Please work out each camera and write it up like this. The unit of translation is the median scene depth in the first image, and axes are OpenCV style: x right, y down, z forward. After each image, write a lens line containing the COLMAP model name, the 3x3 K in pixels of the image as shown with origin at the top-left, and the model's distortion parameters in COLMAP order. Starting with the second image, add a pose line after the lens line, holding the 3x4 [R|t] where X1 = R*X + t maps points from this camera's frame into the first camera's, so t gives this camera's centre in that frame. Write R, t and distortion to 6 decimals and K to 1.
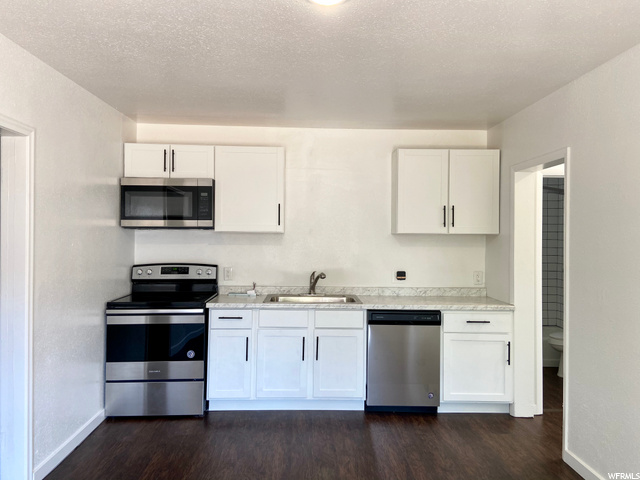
lens RADIAL K [[510.9, 0, 320.0], [0, 510.9, 240.0], [0, 0, 1]] dist [0.139502, -0.003461]
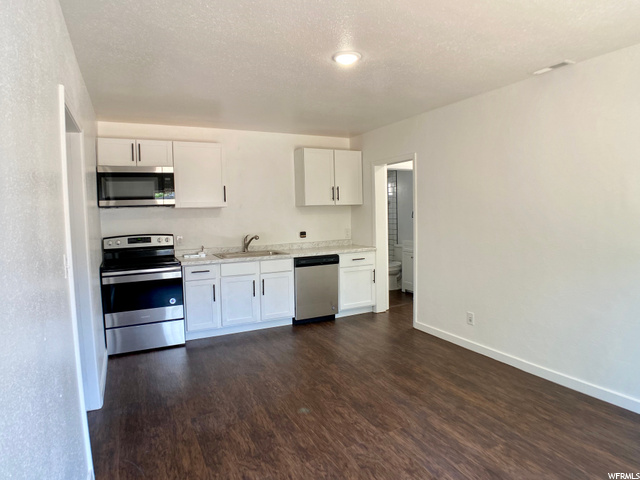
lens RADIAL K [[391.3, 0, 320.0], [0, 391.3, 240.0], [0, 0, 1]] dist [-0.001877, -0.000706]
pose [[0.912097, -0.063003, 0.405104, -0.283965], [0.036253, 0.996645, 0.073379, 0.004672], [-0.408368, -0.052243, 0.911321, -0.052754]]
